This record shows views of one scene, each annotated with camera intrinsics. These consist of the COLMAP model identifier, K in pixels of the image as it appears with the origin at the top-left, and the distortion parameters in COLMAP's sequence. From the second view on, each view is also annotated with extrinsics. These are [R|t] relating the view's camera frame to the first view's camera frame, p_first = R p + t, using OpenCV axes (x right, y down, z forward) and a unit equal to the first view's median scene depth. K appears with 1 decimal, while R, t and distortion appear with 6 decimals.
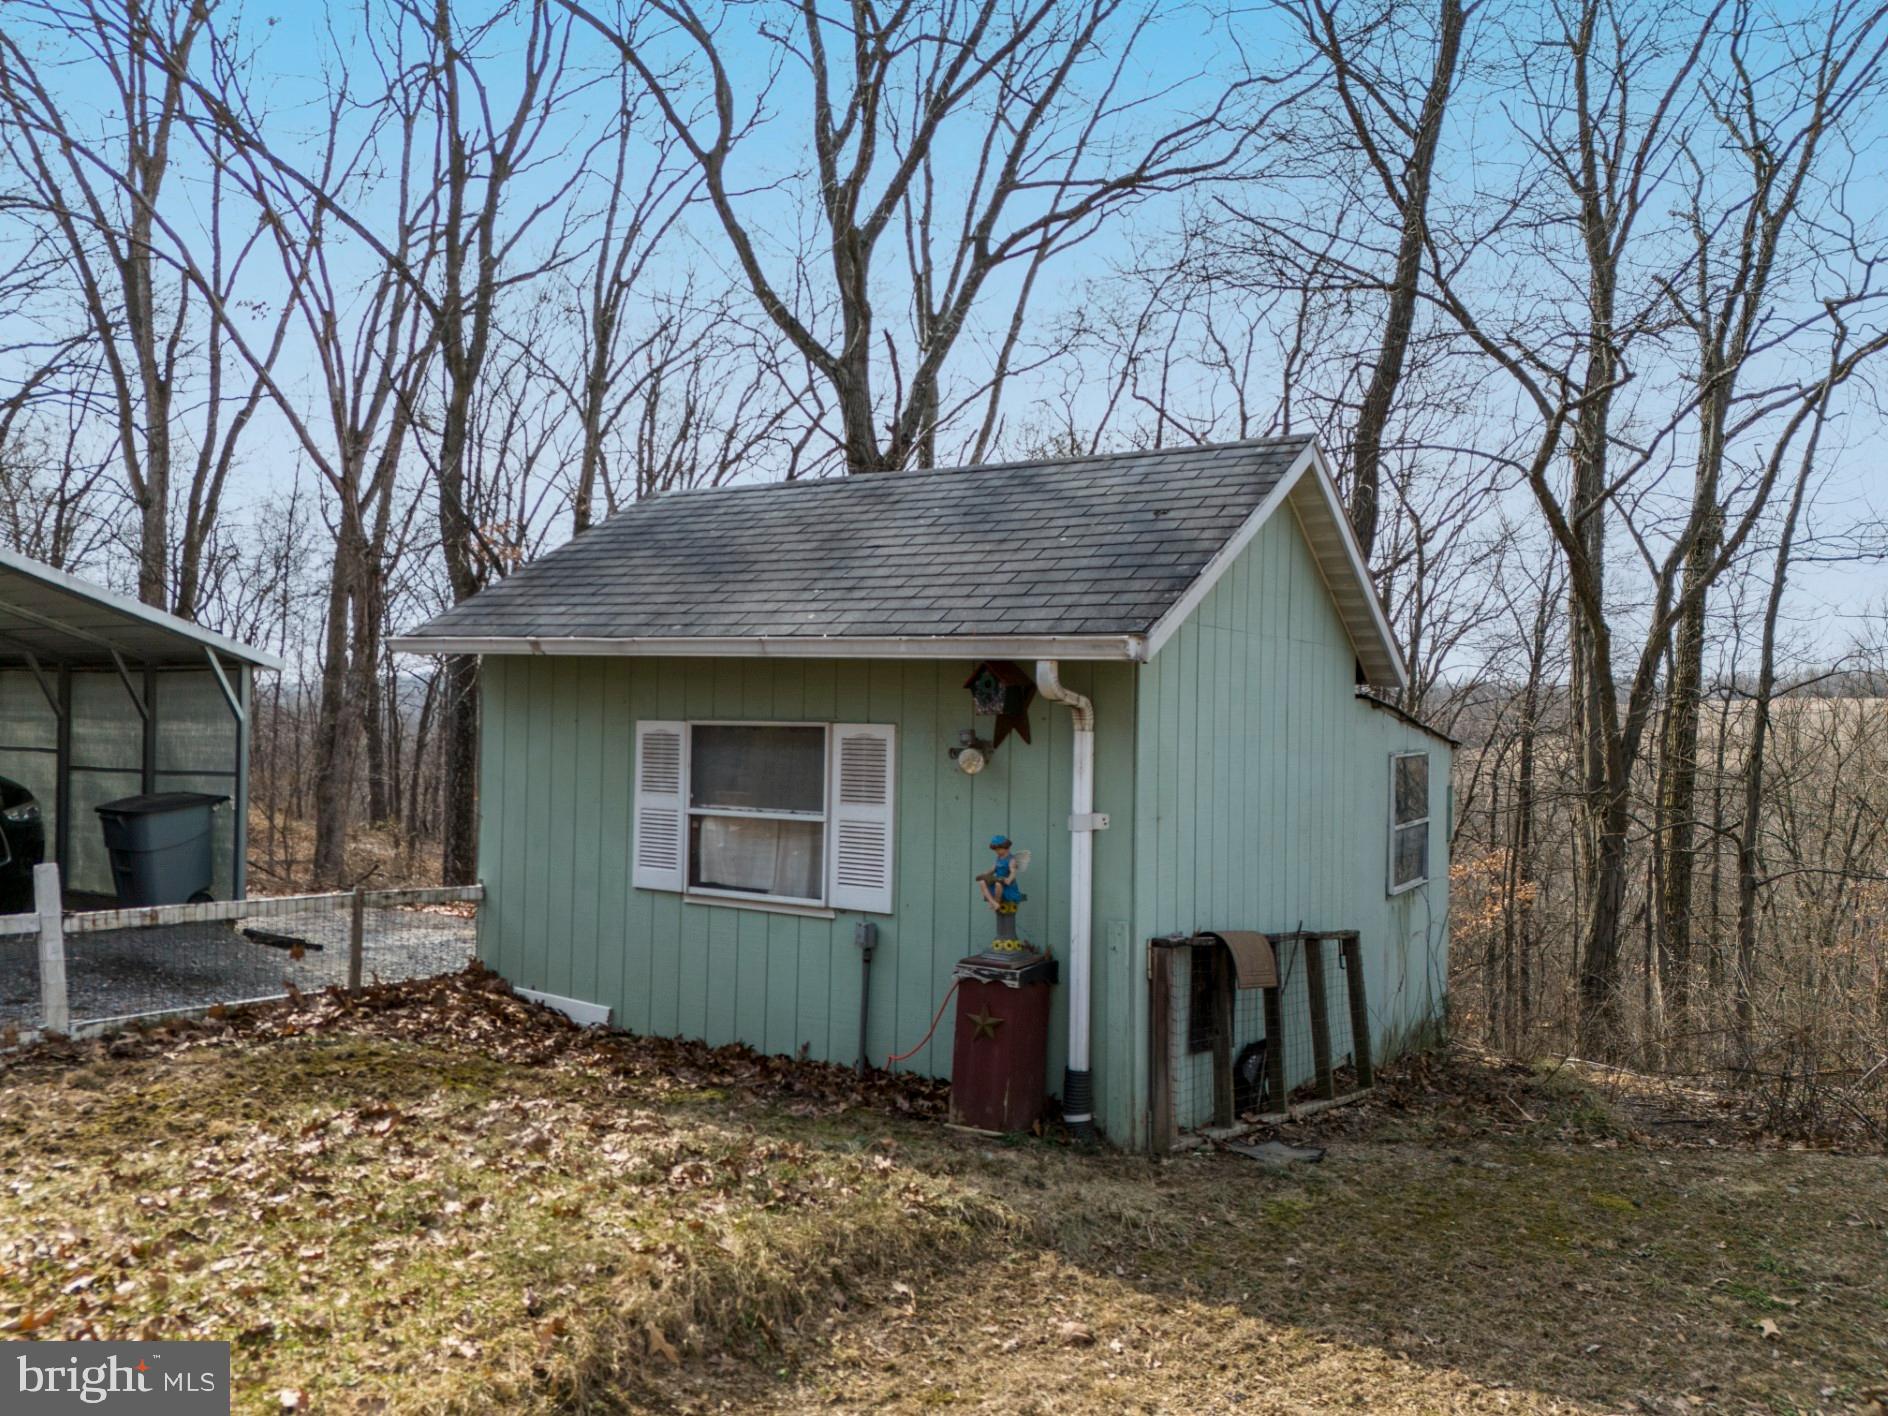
lens RADIAL K [[1363.9, 0, 944.0], [0, 1363.9, 708.0], [0, 0, 1]] dist [0.076041, -0.086042]
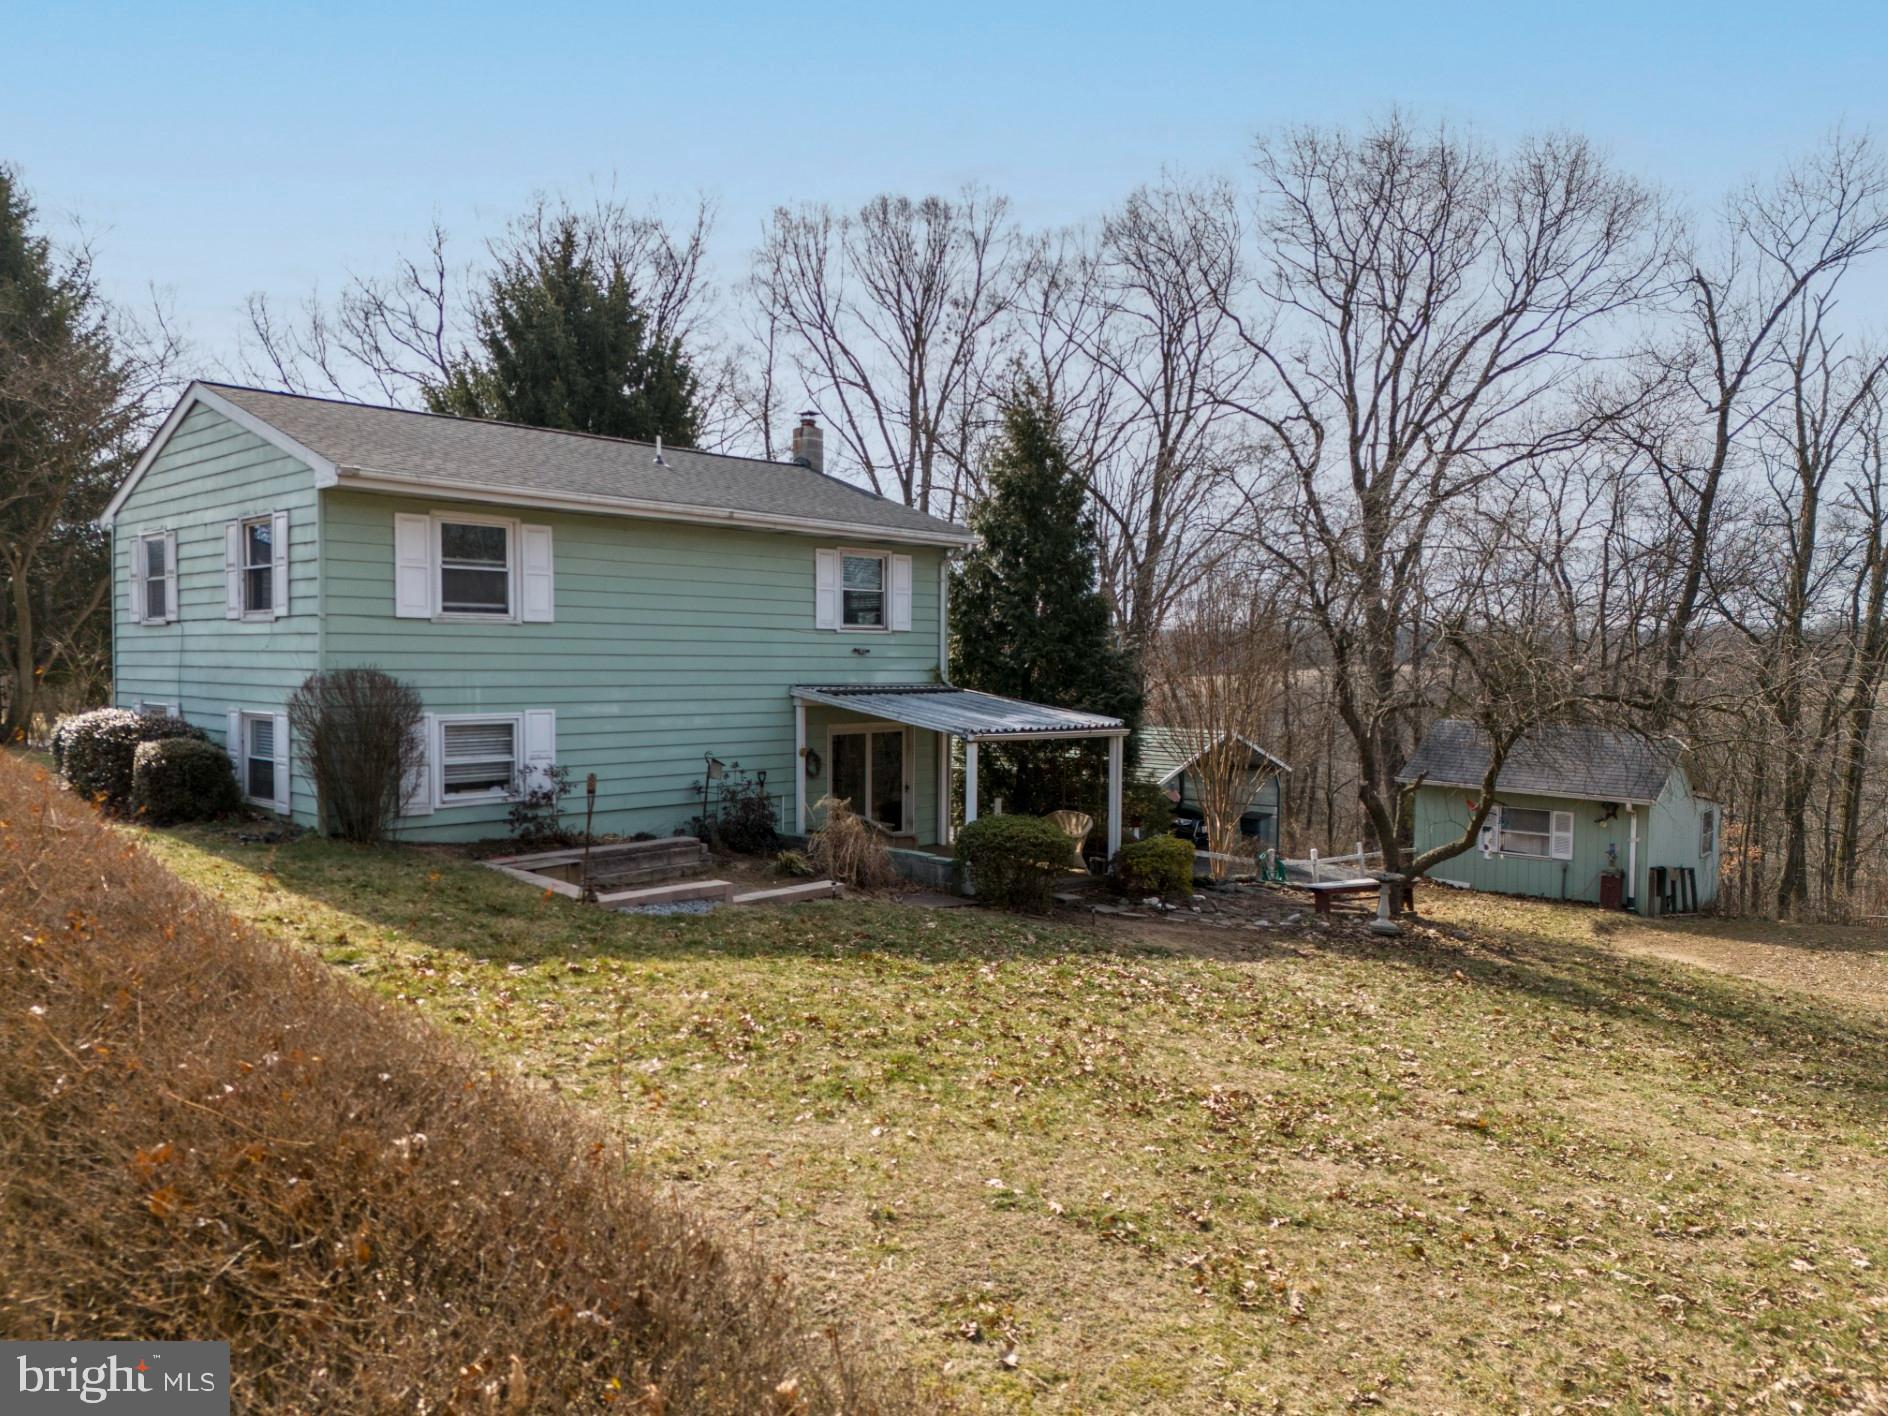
lens RADIAL K [[1363.9, 0, 944.0], [0, 1363.9, 708.0], [0, 0, 1]] dist [0.076041, -0.086042]
pose [[0.990358, 0.006480, -0.138378, -1.254096], [-0.001062, 0.999231, 0.039193, -0.432289], [0.138526, -0.038668, 0.989604, -3.106634]]
